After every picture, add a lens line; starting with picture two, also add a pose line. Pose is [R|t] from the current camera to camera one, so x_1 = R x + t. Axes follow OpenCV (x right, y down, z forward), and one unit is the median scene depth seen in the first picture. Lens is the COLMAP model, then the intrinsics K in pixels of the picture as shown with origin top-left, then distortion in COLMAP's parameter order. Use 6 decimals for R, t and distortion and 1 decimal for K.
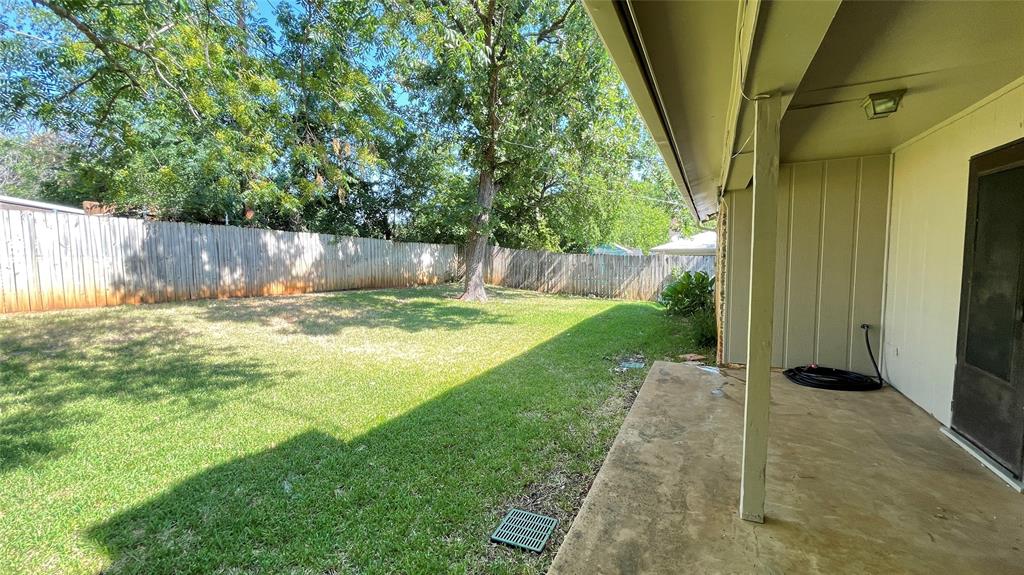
lens RADIAL K [[417.7, 0, 508.6], [0, 417.7, 286.6], [0, 0, 1]] dist [-0.002891, 0.002783]
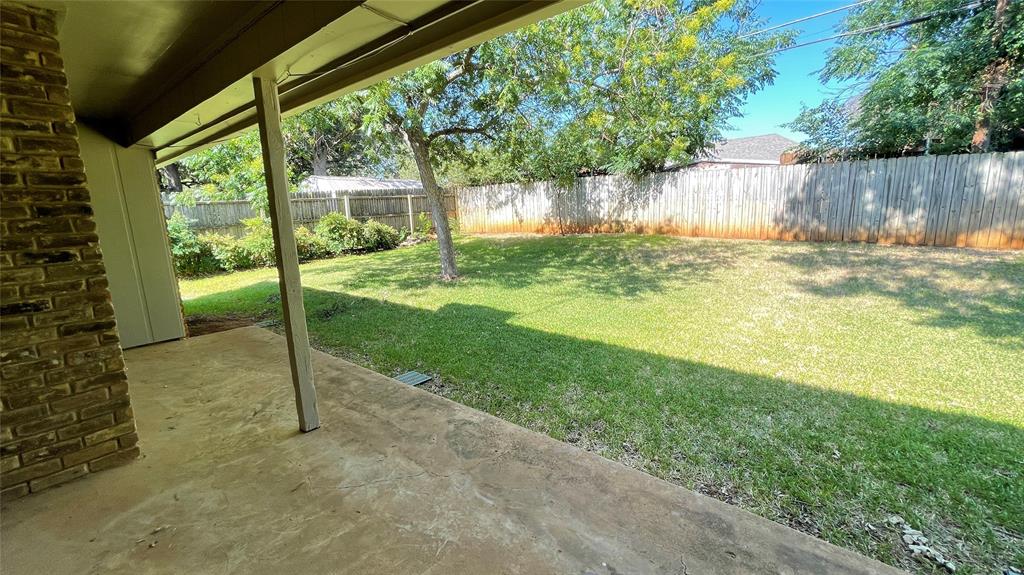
lens RADIAL K [[417.7, 0, 509.1], [0, 417.7, 287.5], [0, 0, 1]] dist [-0.002891, 0.002783]
pose [[-0.228222, 0.197415, -0.953384, 0.500049], [-0.039179, 0.976572, 0.211595, -0.050588], [0.972820, 0.085643, -0.215141, 0.581724]]
